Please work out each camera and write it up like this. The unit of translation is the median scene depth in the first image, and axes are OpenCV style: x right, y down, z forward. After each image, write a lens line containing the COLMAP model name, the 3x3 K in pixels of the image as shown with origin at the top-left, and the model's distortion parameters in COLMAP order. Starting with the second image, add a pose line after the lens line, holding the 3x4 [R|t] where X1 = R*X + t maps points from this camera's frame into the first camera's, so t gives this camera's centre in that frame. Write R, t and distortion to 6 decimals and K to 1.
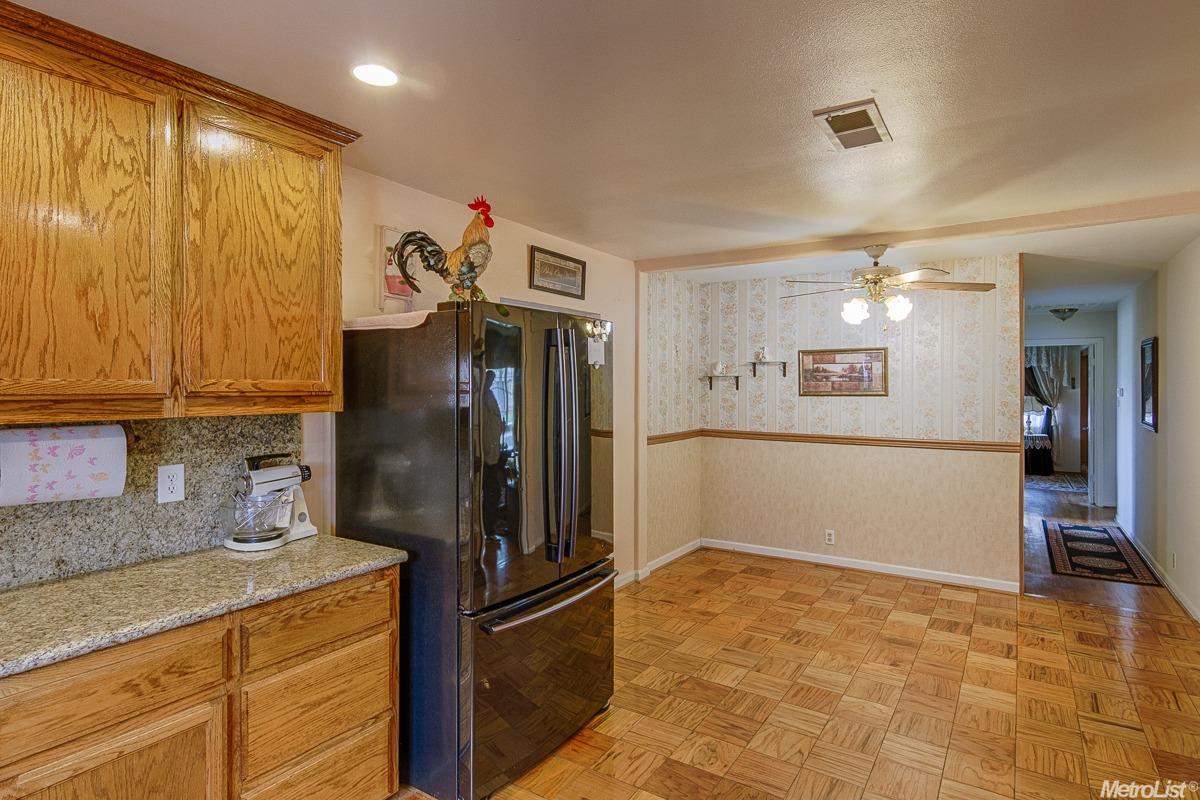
lens RADIAL K [[622.0, 0, 601.8], [0, 622.0, 379.3], [0, 0, 1]] dist [0.003581, -0.001128]
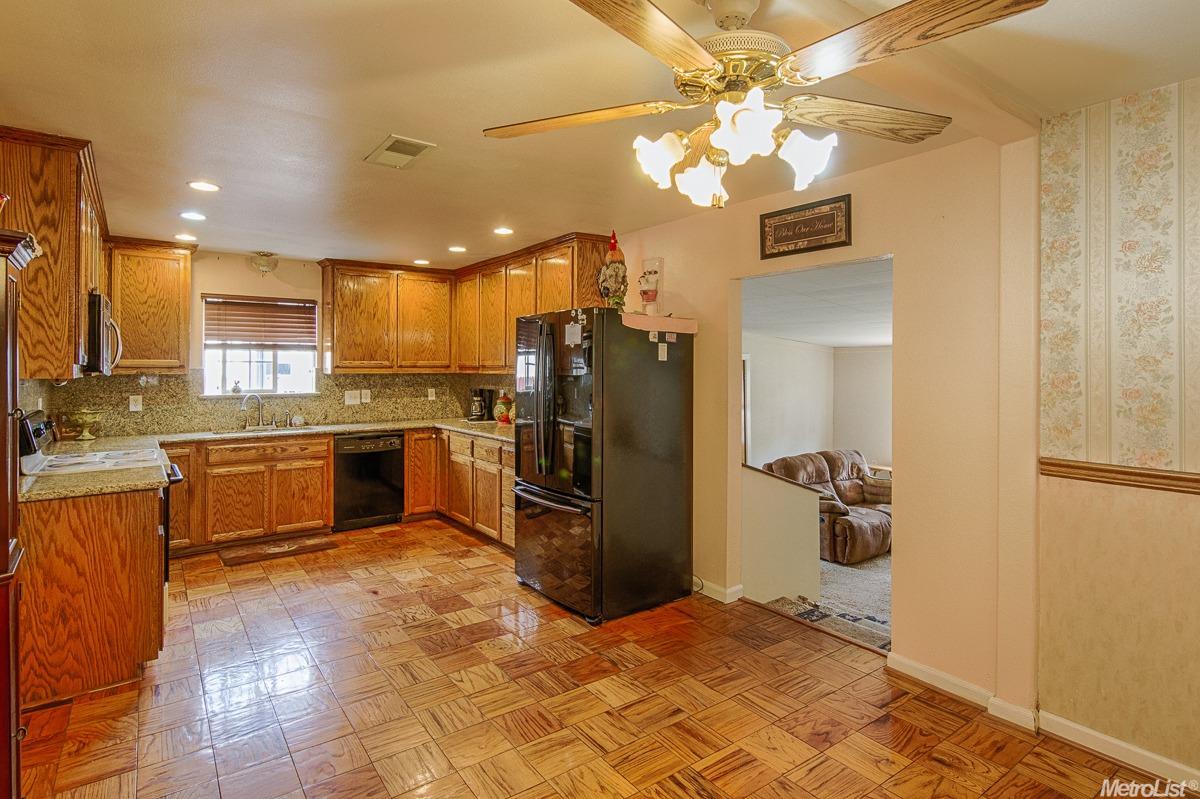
lens RADIAL K [[630.5, 0, 619.2], [0, 630.5, 366.2], [0, 0, 1]] dist [0.000252, -0.000818]
pose [[-0.338788, -0.001854, -0.940861, 0.874741], [0.012119, 0.999907, -0.006334, 0.021924], [0.940785, -0.013548, -0.338734, 1.116435]]
